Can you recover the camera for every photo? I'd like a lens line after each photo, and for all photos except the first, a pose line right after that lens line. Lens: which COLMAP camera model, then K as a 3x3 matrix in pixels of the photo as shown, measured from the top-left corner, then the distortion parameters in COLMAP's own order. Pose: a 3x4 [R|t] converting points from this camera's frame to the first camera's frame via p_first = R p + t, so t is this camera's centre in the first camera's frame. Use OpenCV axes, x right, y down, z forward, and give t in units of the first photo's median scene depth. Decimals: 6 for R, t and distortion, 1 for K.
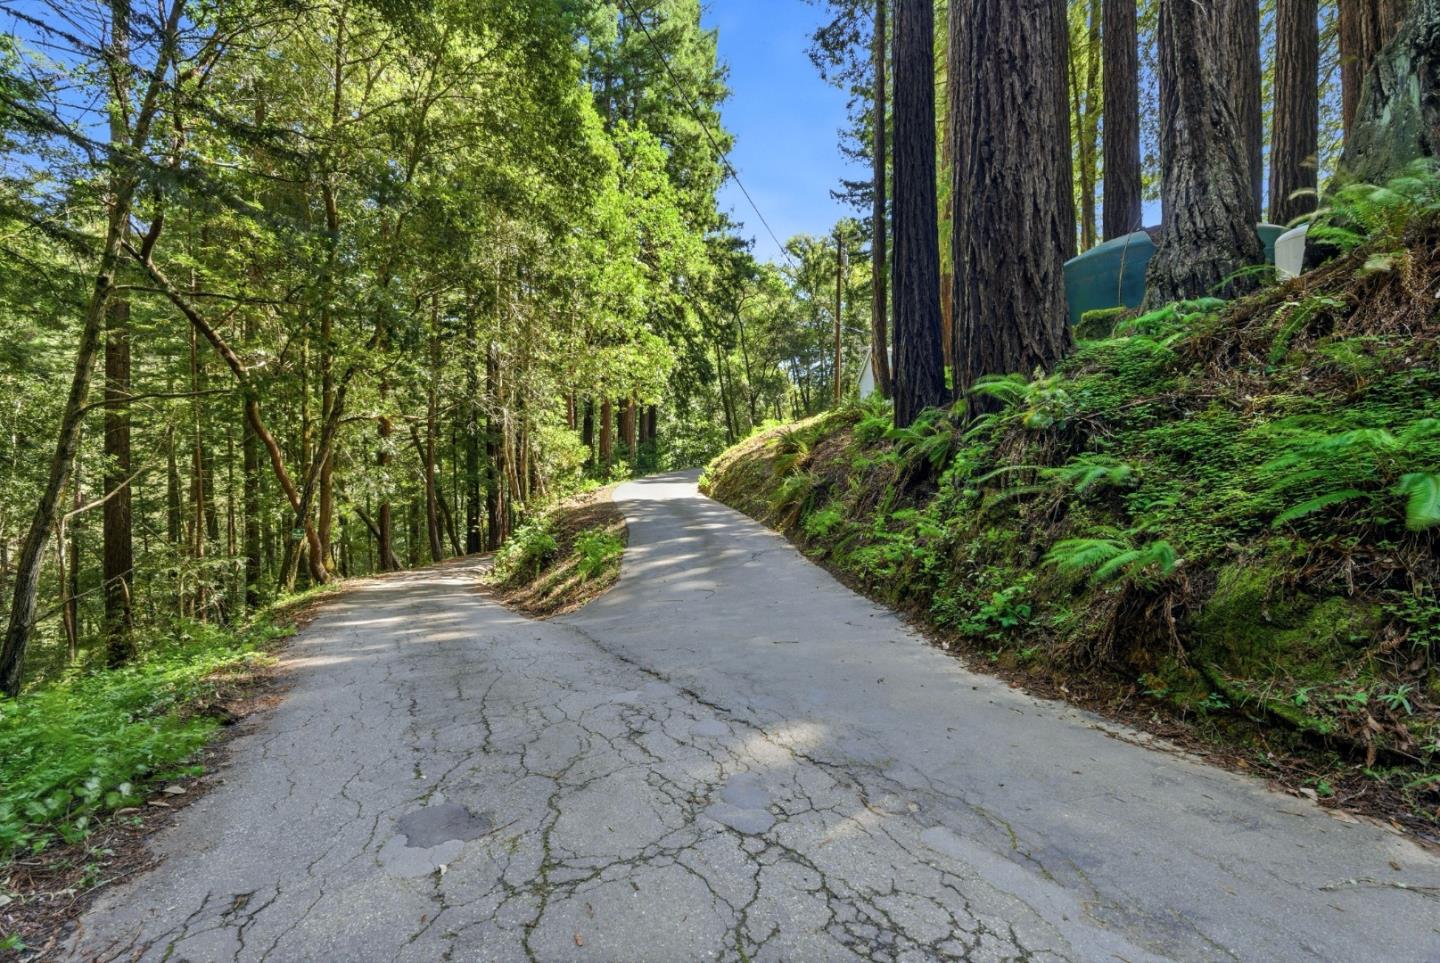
lens RADIAL K [[659.5, 0, 715.4], [0, 659.5, 487.1], [0, 0, 1]] dist [0.003445, 0.000620]
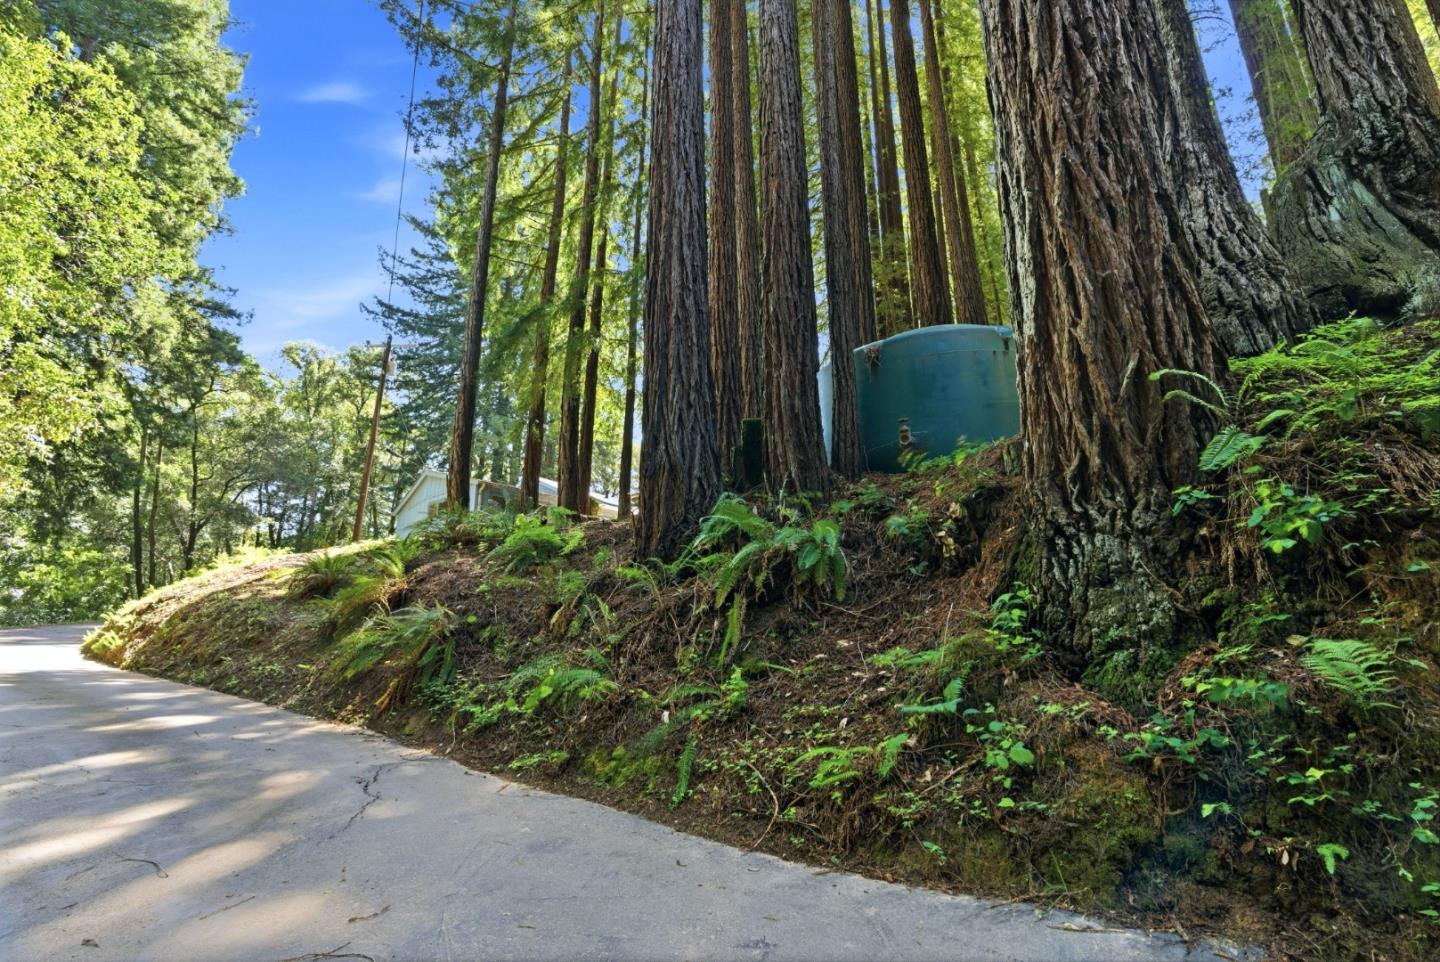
lens RADIAL K [[659.5, 0, 731.1], [0, 659.5, 482.8], [0, 0, 1]] dist [0.003445, 0.000620]
pose [[0.713547, 0.181546, 0.676677, -0.024477], [0.004999, 0.964499, -0.264038, 0.008185], [-0.700589, 0.191786, 0.687308, 0.136289]]
